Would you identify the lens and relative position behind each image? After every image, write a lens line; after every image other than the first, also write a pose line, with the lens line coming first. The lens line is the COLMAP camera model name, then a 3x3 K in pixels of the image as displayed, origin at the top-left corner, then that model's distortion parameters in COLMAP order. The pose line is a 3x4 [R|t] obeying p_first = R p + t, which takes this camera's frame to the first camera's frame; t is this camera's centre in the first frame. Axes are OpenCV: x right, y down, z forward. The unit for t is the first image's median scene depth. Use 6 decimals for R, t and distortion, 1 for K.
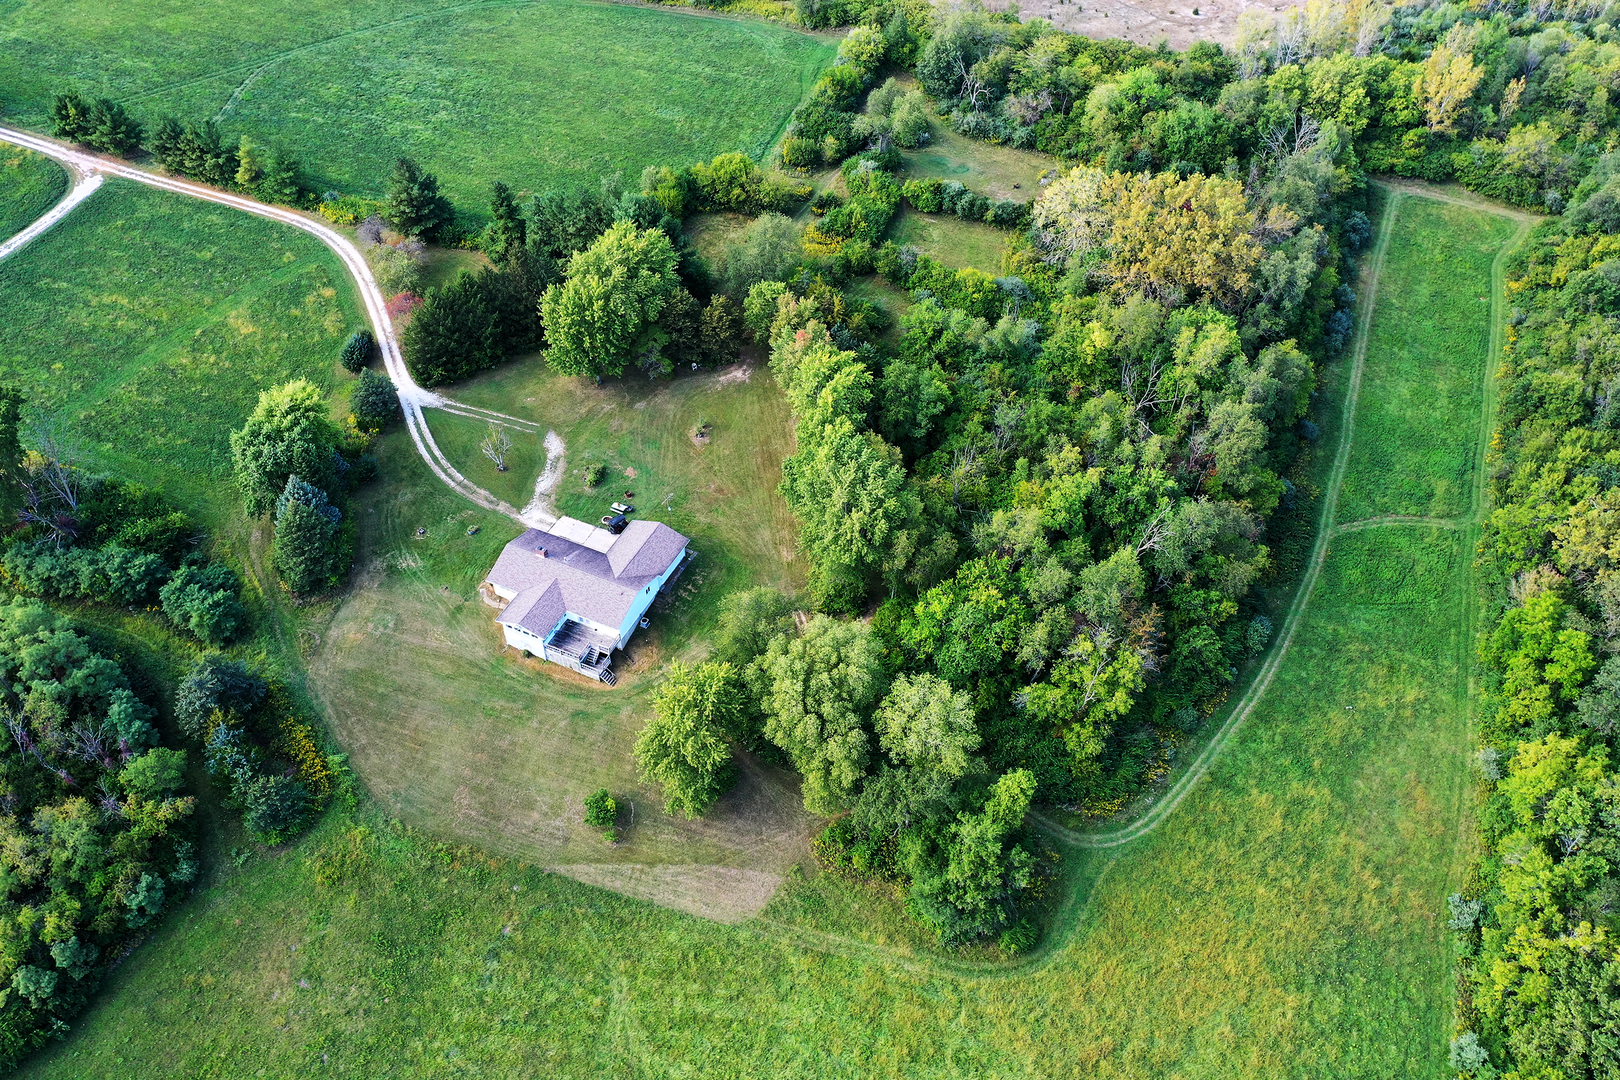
lens RADIAL K [[1282.4, 0, 810.0], [0, 1282.4, 540.0], [0, 0, 1]] dist [-0.004825, 0.005872]
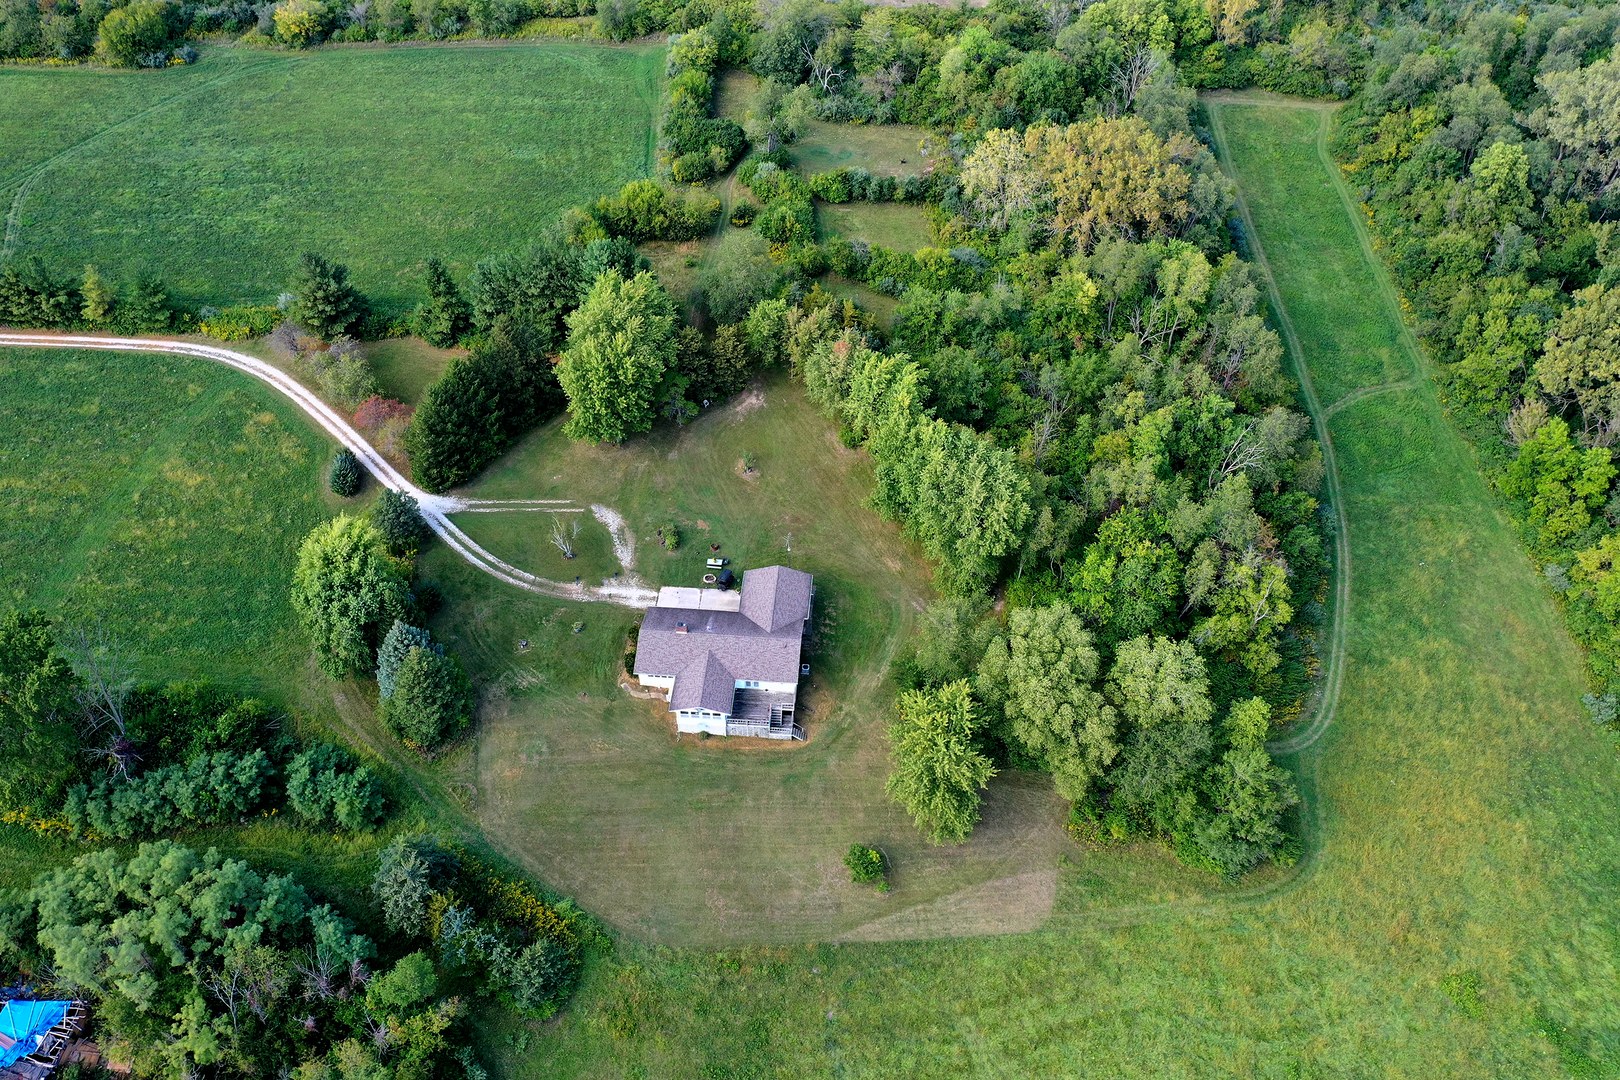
lens RADIAL K [[1282.4, 0, 810.0], [0, 1282.4, 540.0], [0, 0, 1]] dist [-0.004825, 0.005872]
pose [[0.933122, -0.255315, 0.253174, -0.297753], [0.252222, 0.966614, 0.045174, -0.062291], [-0.256255, 0.021703, 0.966365, 0.054644]]
